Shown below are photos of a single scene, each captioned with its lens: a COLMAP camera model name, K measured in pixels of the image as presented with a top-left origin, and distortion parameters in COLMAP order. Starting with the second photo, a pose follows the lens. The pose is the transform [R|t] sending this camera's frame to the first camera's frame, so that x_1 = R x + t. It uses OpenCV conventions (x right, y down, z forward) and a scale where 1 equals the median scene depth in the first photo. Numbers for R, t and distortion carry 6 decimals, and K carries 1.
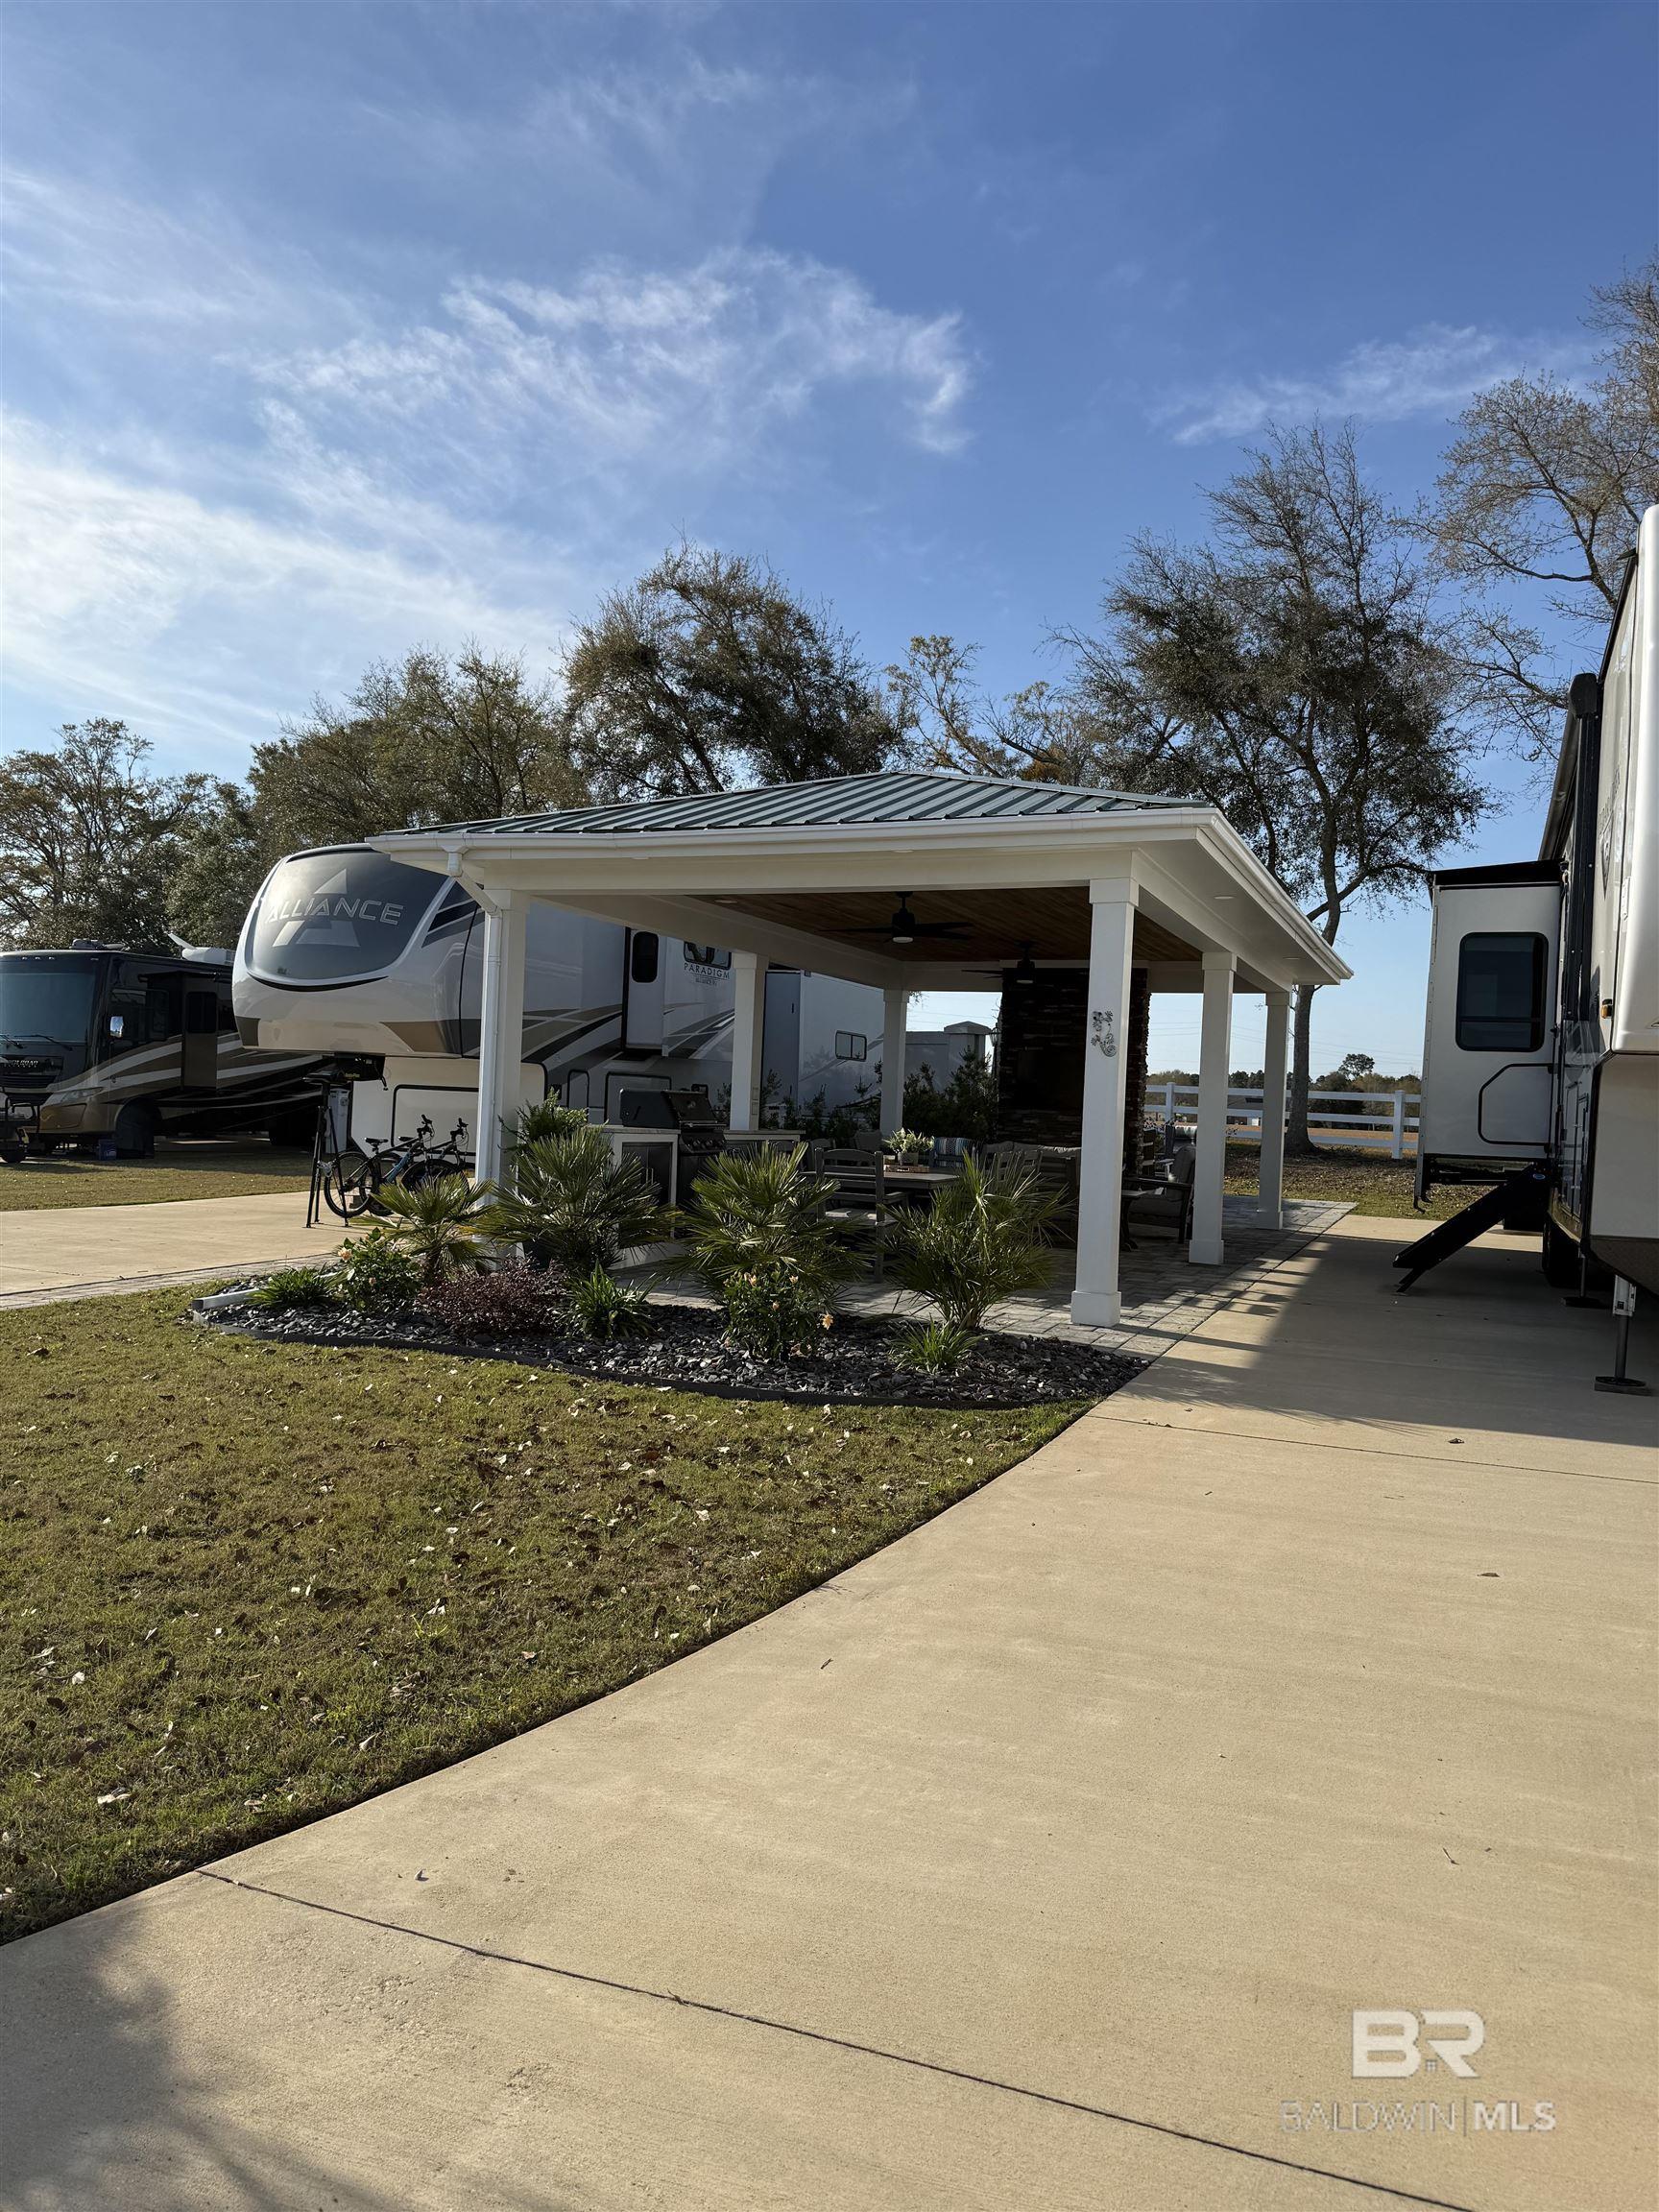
lens RADIAL K [[1552.5, 0, 829.6], [0, 1552.5, 1108.3], [0, 0, 1]] dist [0.104000, -0.146943]
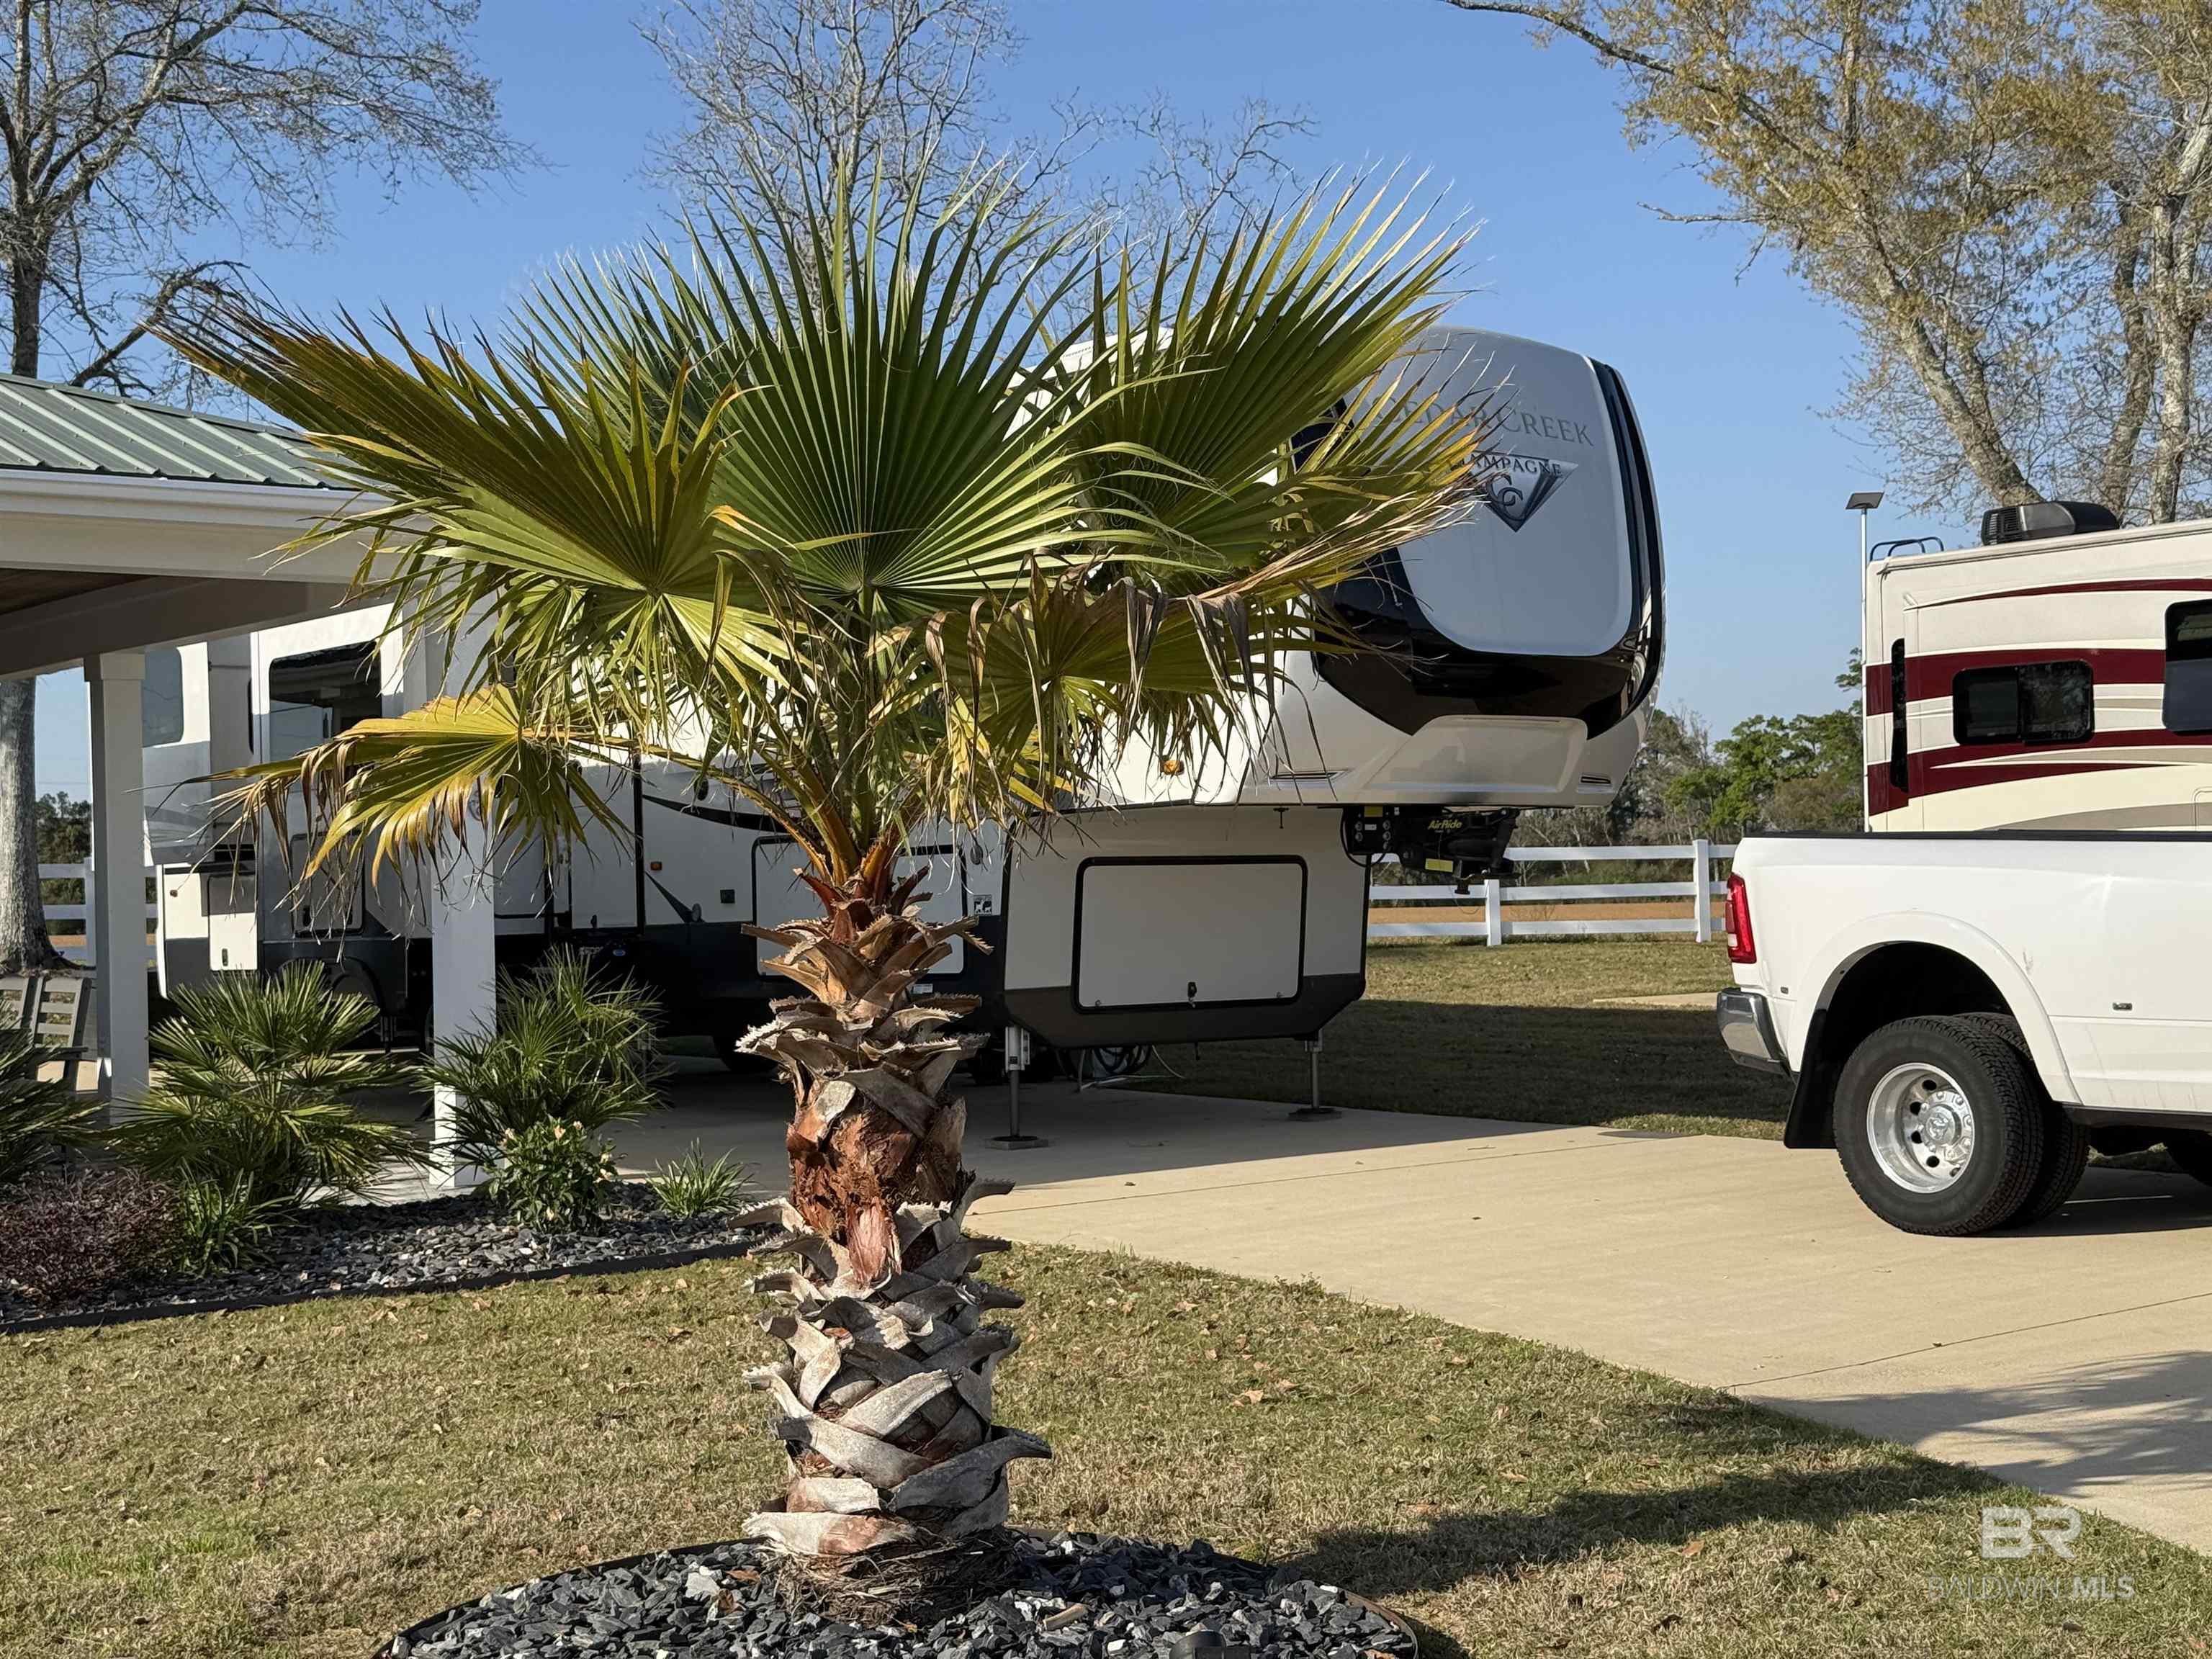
lens RADIAL K [[3099.2, 0, 1120.5], [0, 3099.2, 829.4], [0, 0, 1]] dist [0.110336, 0.000000]
pose [[0.481768, -0.035371, 0.875585, -0.725032], [0.047914, 0.998754, 0.013983, -0.026289], [-0.874988, 0.035216, 0.482862, 0.007952]]
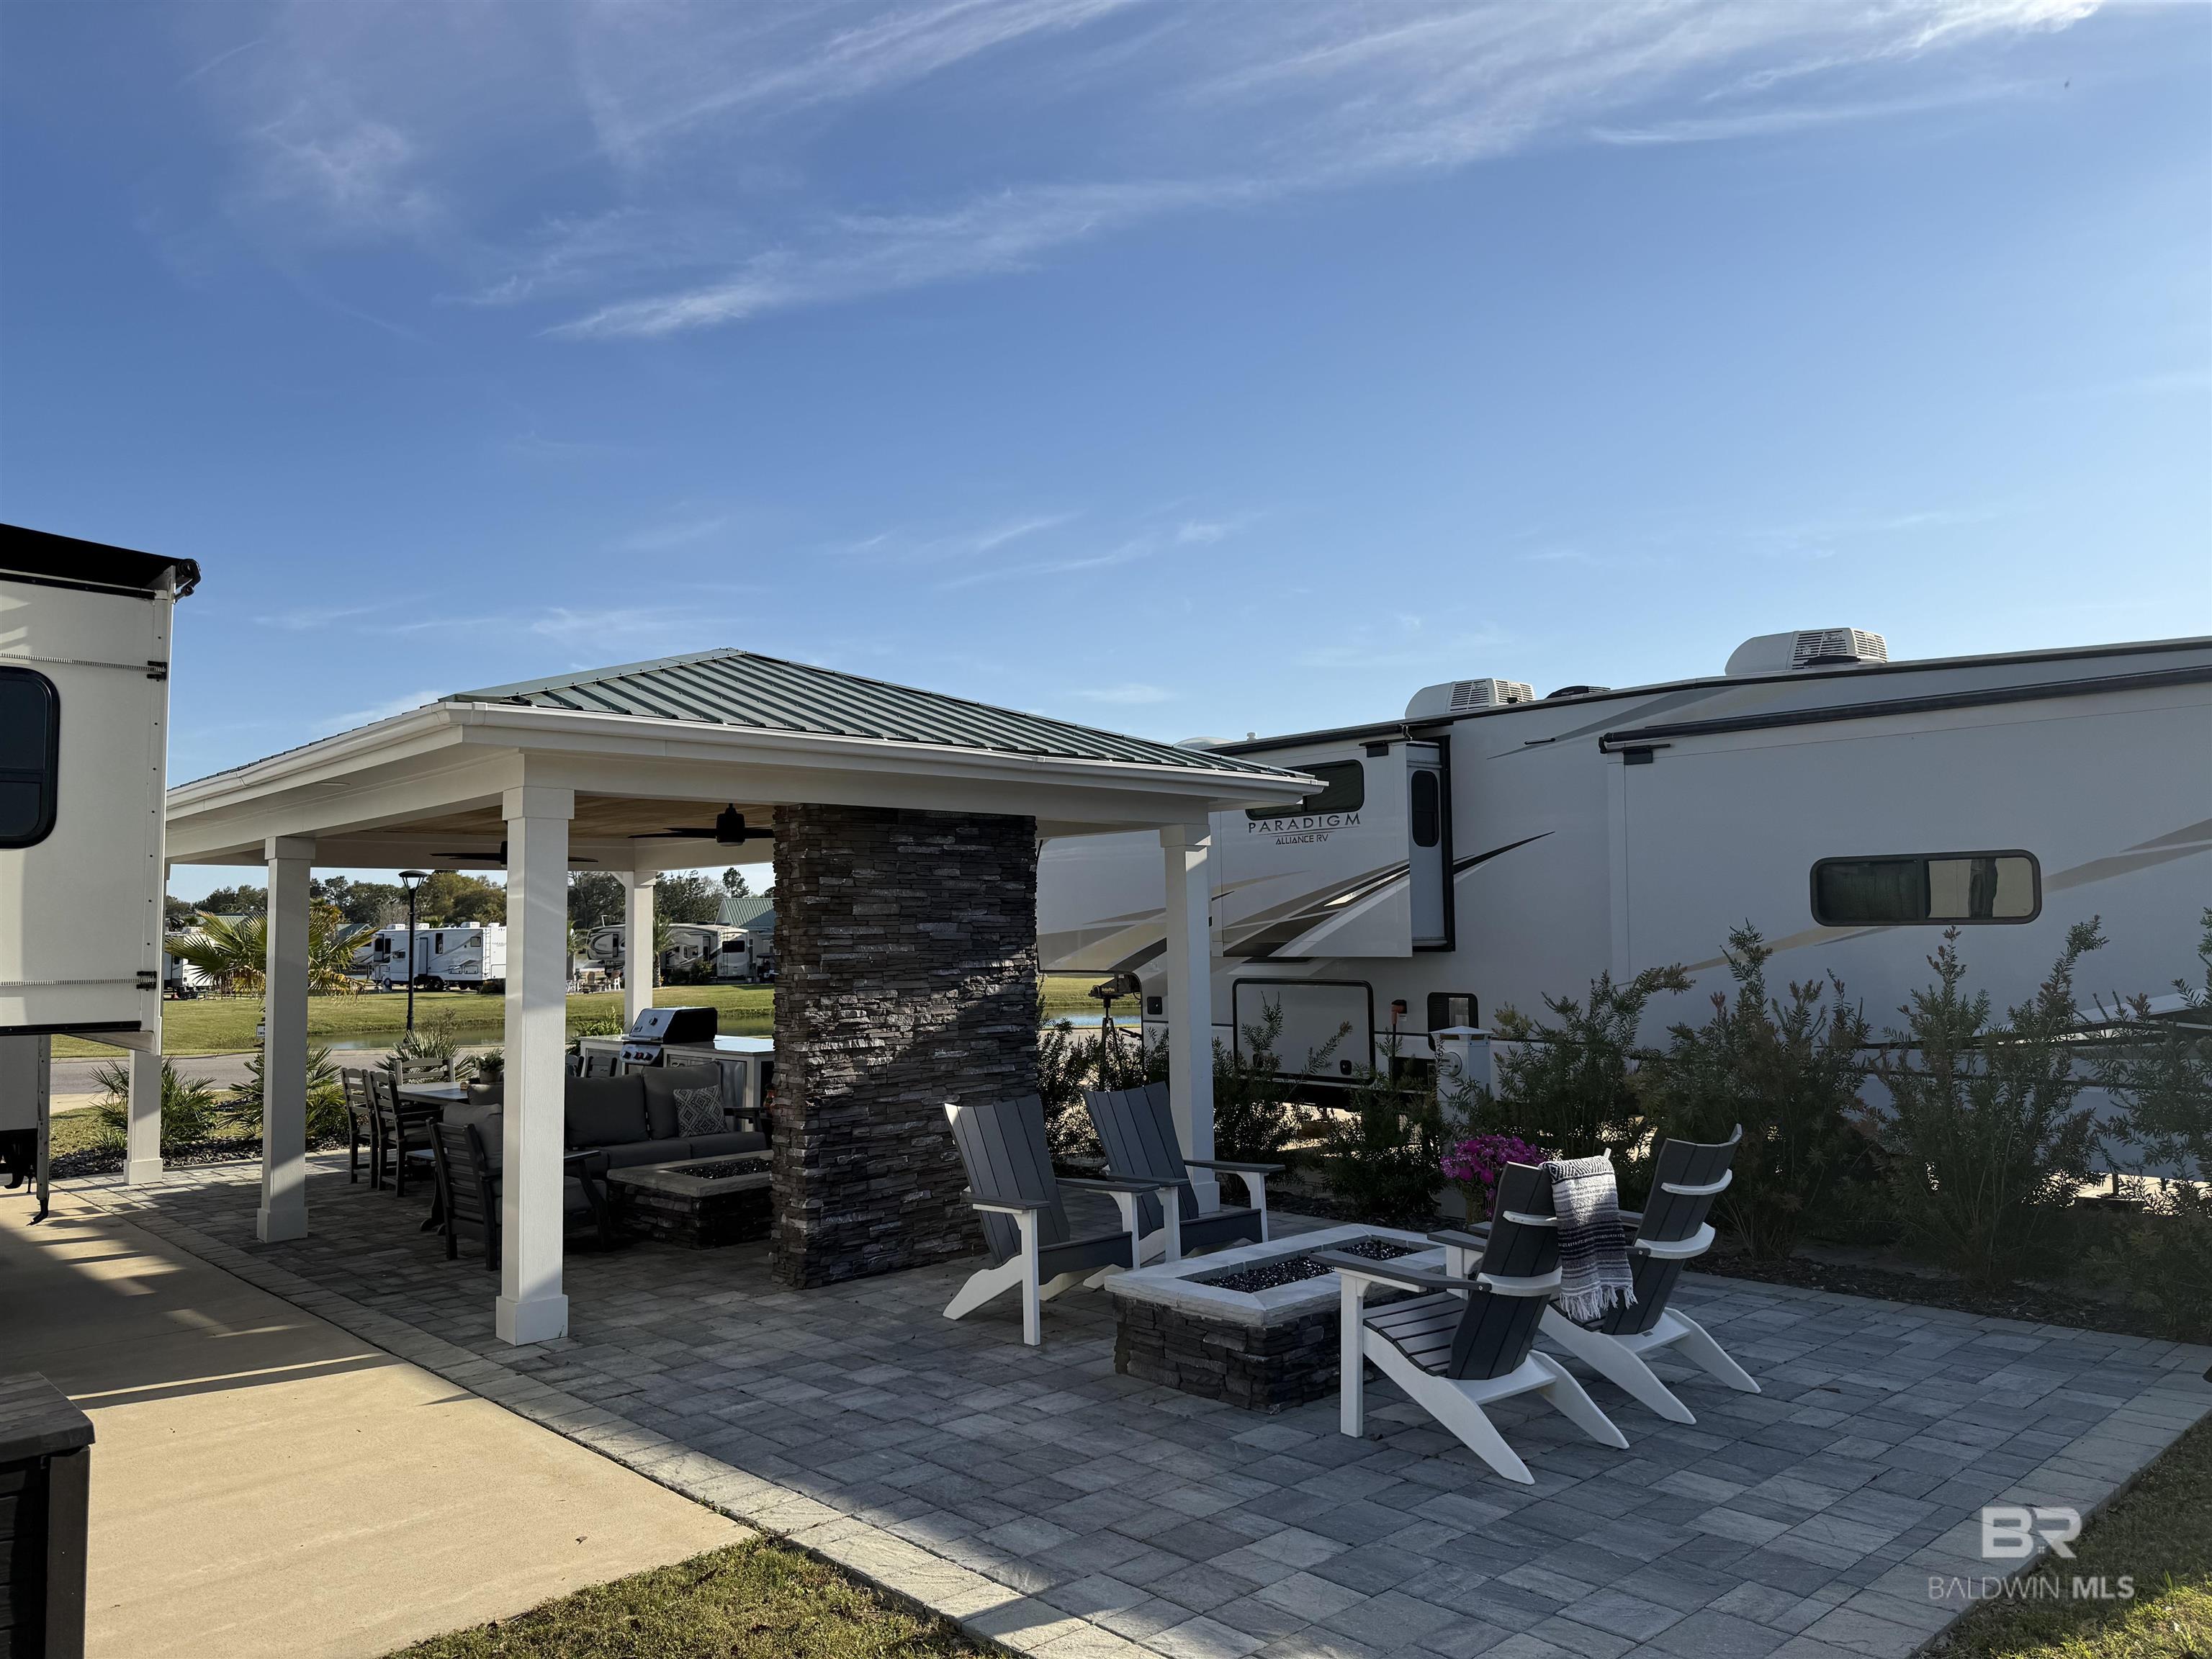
lens RADIAL K [[1552.5, 0, 1124.4], [0, 1552.5, 820.6], [0, 0, 1]] dist [0.104000, -0.146943]
pose [[-0.411588, -0.102842, -0.905549, 0.829093], [-0.005072, 0.993856, -0.110566, -0.022862], [0.911356, -0.040914, -0.409581, 1.784498]]
